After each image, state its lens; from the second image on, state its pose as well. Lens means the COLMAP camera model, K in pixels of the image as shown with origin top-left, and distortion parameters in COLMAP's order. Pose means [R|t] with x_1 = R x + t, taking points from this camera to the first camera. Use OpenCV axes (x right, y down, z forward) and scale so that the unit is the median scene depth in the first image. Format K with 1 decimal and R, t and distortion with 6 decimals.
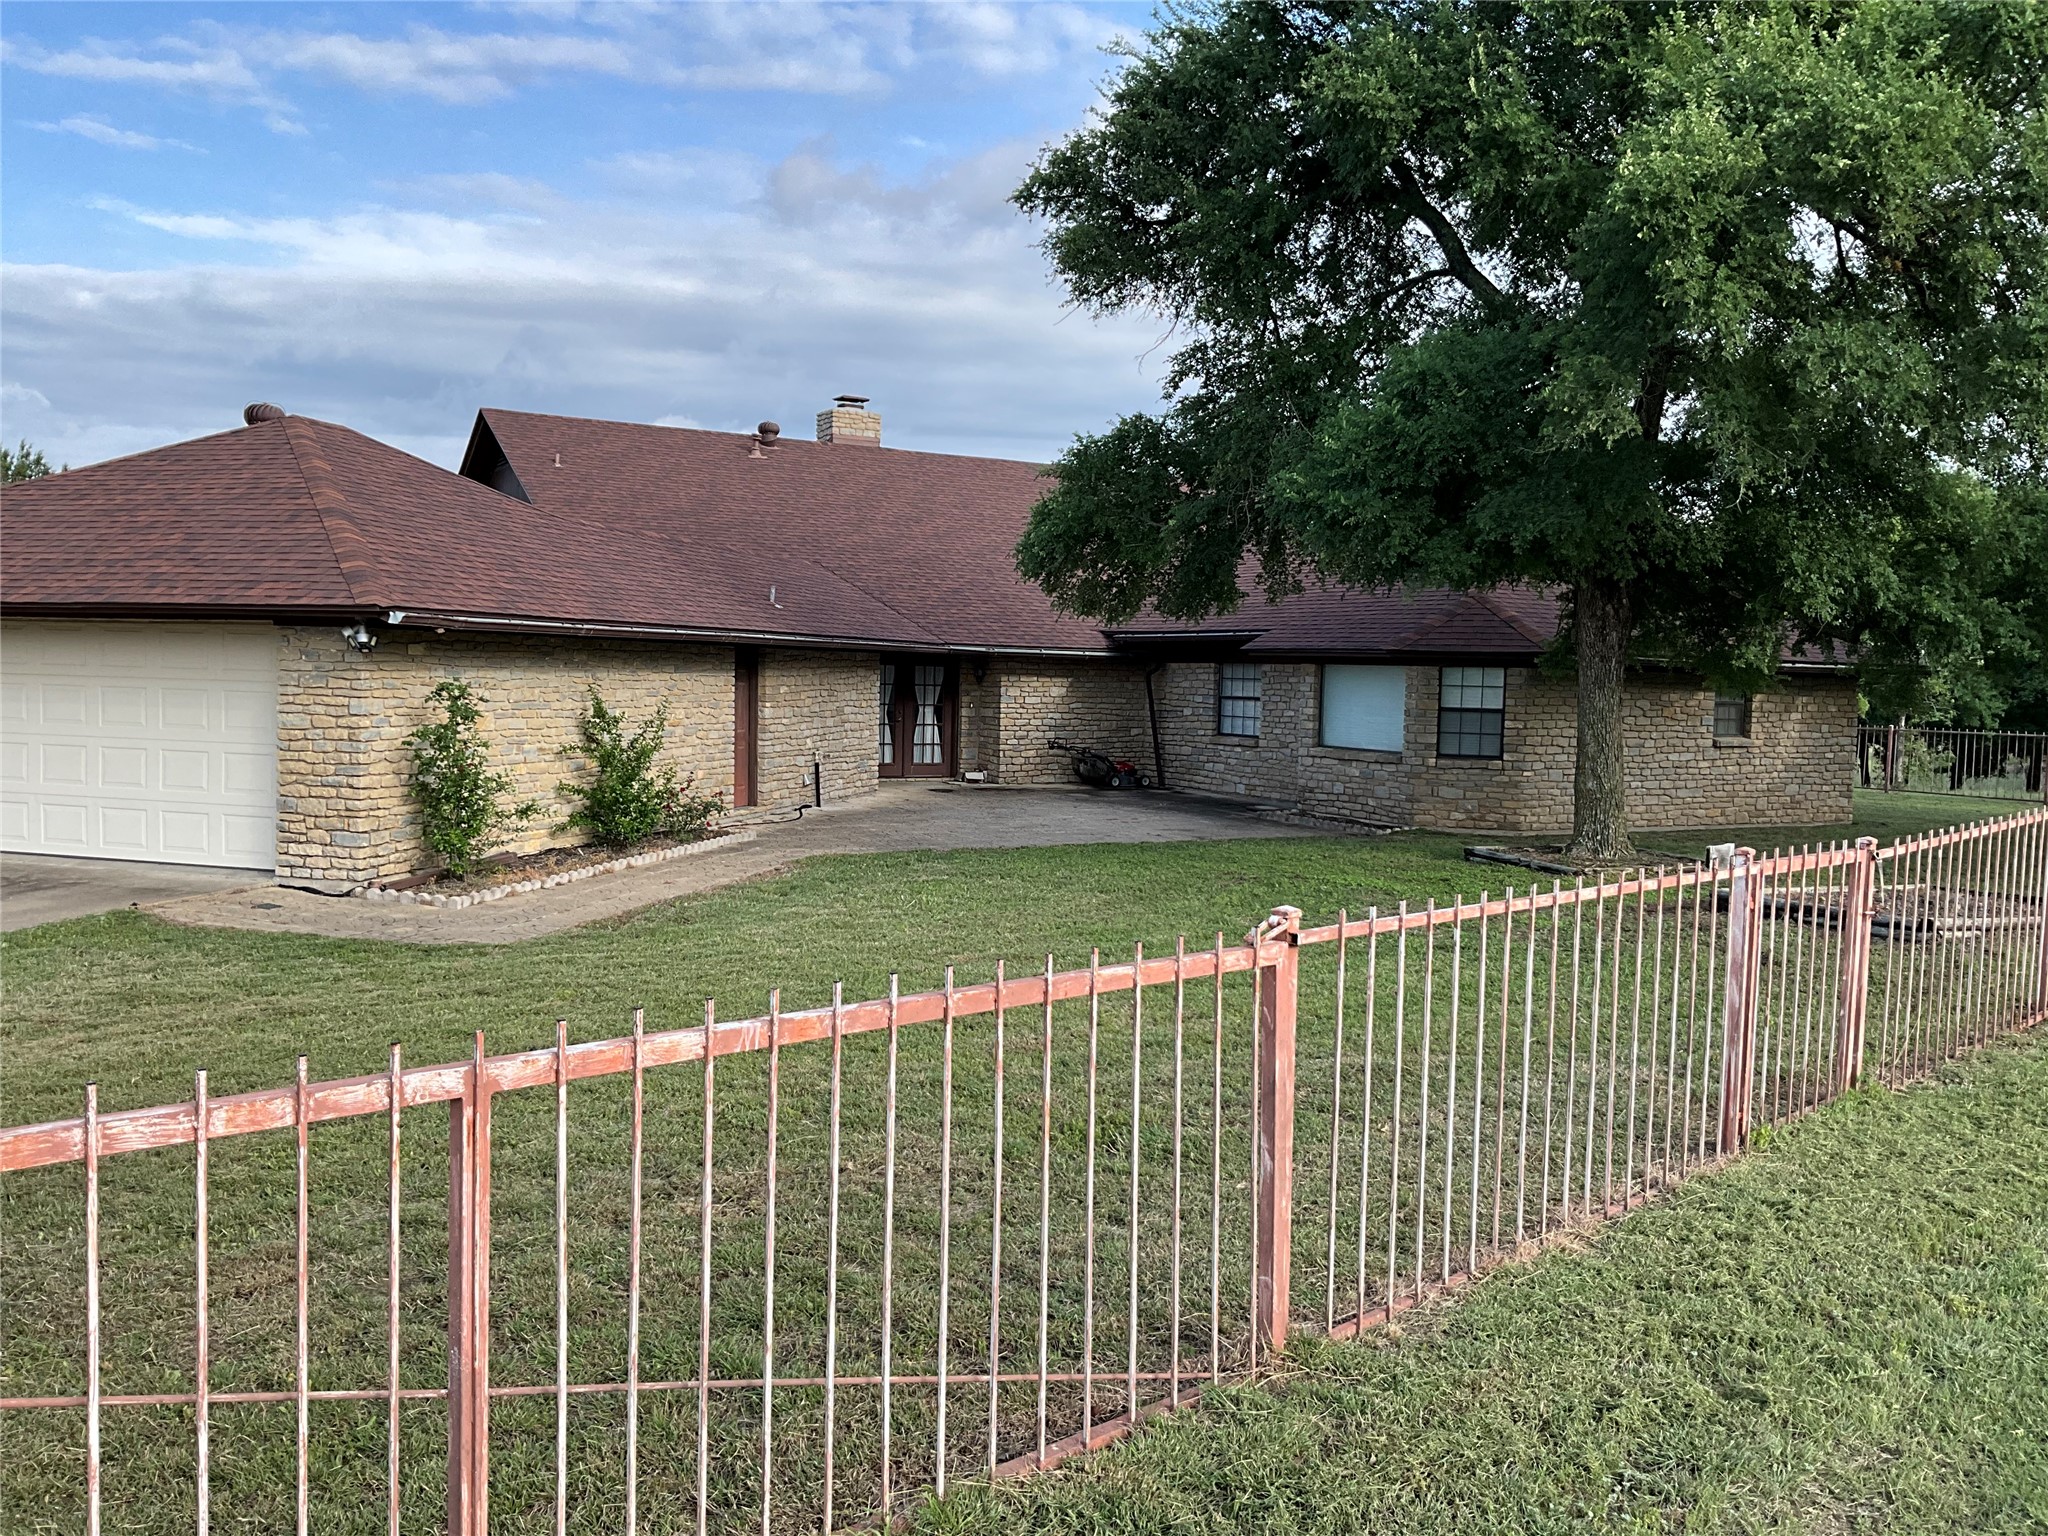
lens RADIAL K [[1725.6, 0, 1024.5], [0, 1725.6, 769.8], [0, 0, 1]] dist [0.011534, -0.006305]
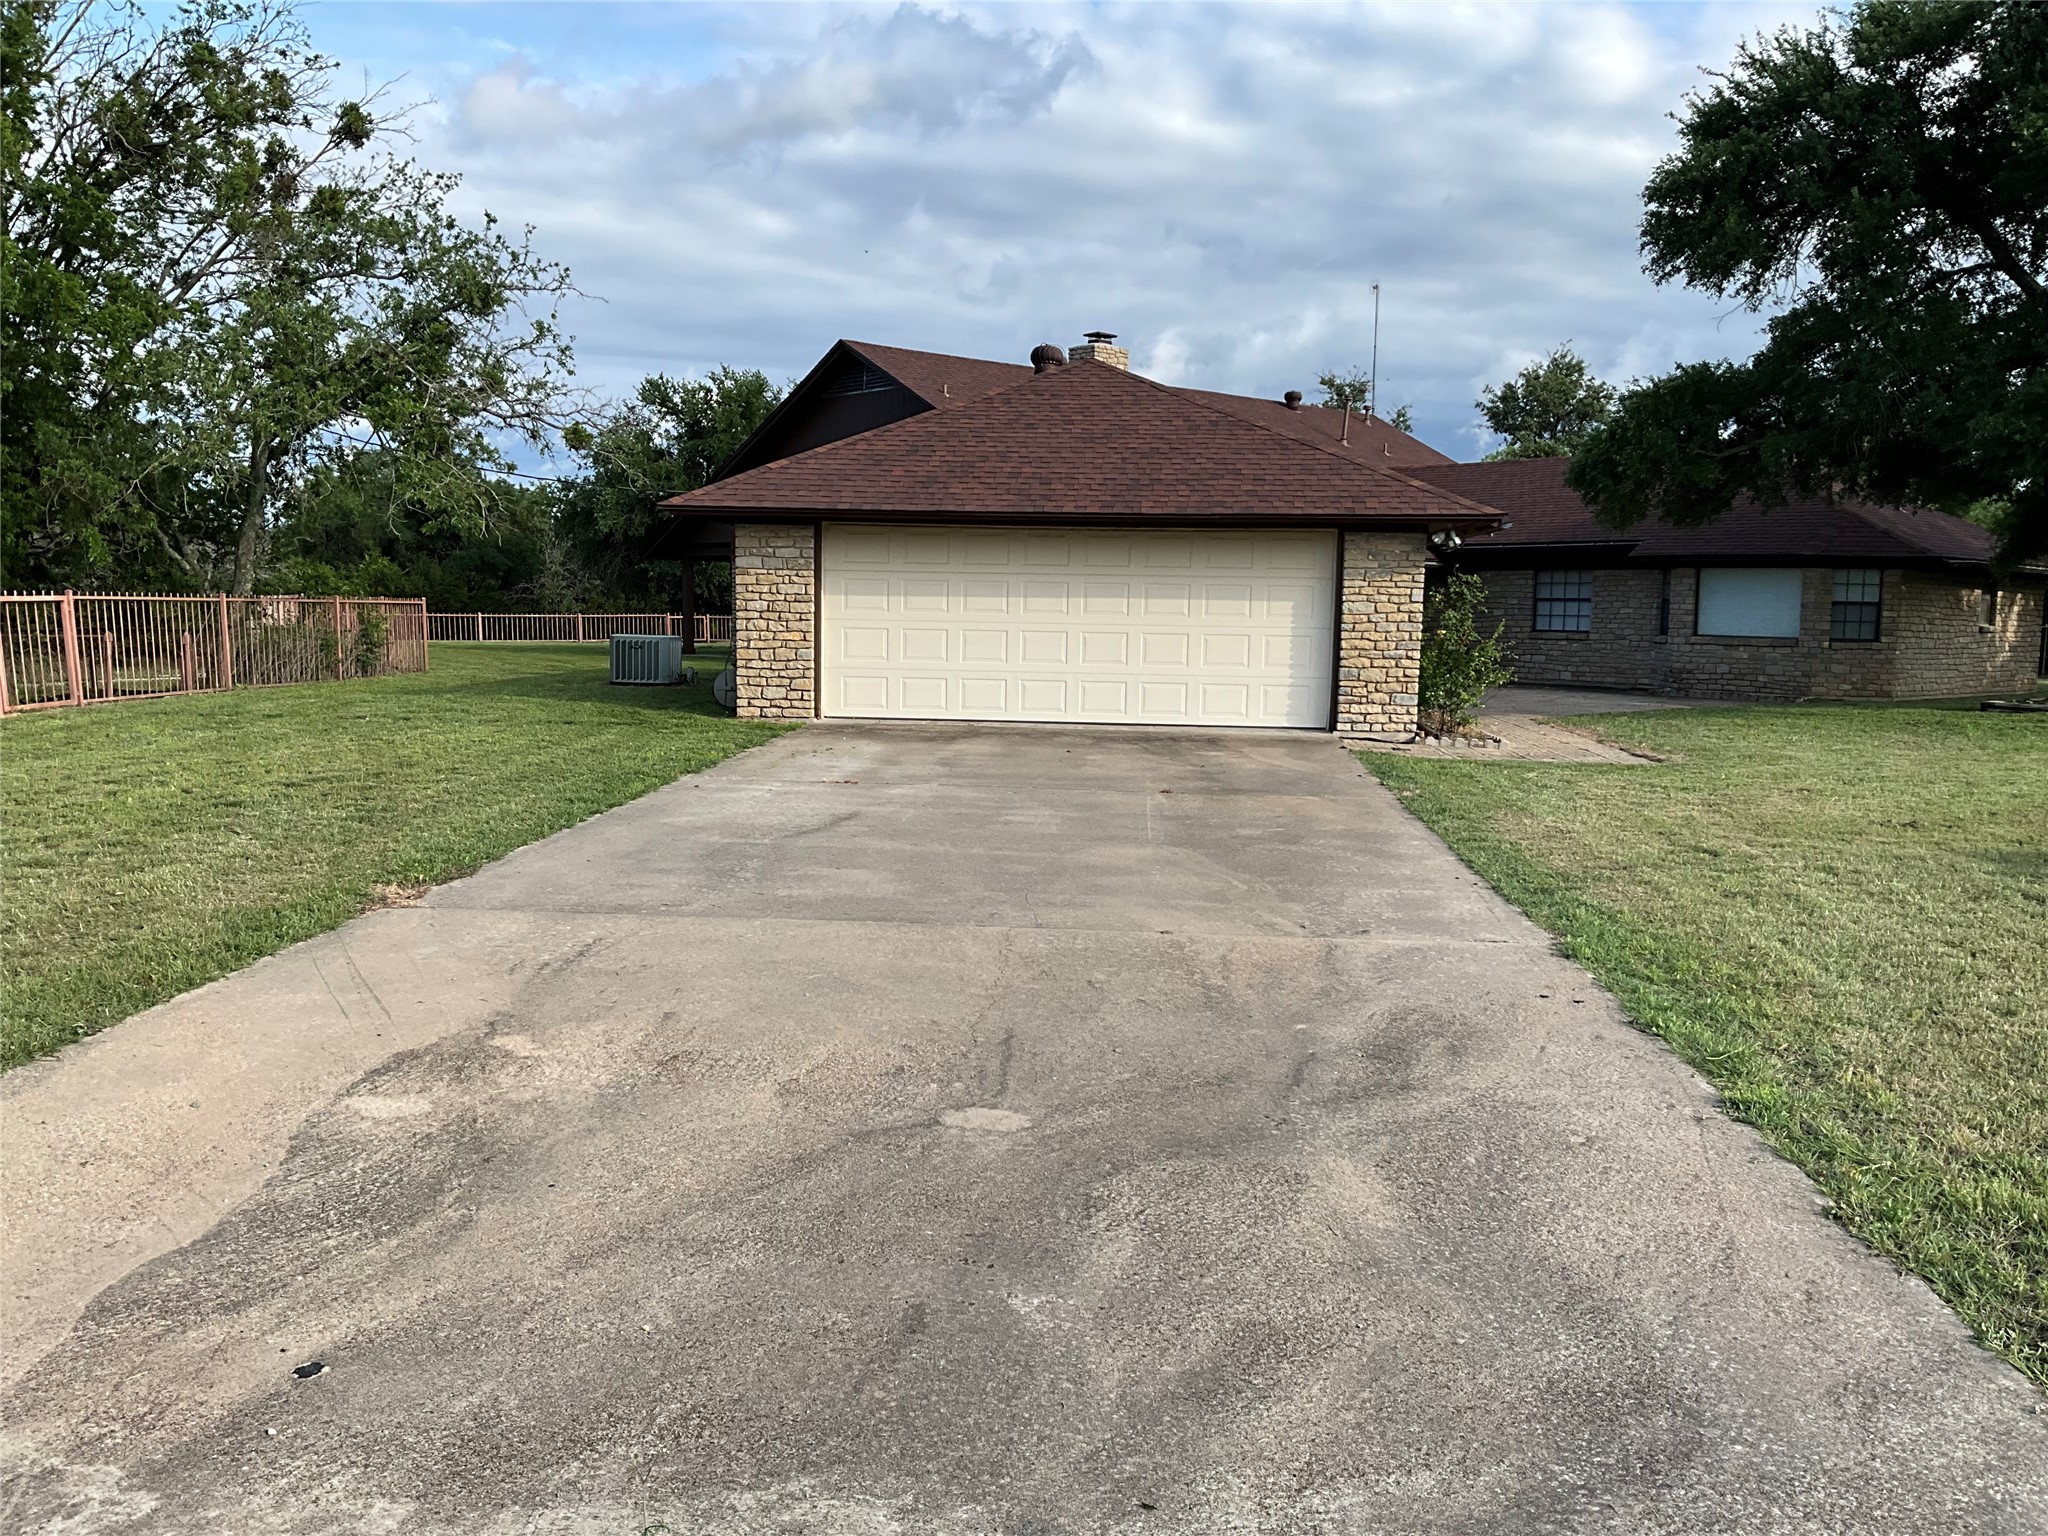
lens RADIAL K [[1725.6, 0, 1020.7], [0, 1725.6, 772.4], [0, 0, 1]] dist [0.011534, -0.006305]
pose [[0.980450, -0.027748, 0.194802, -0.591165], [0.019044, 0.998741, 0.046412, 0.018738], [-0.195844, -0.041795, 0.979744, -0.128475]]
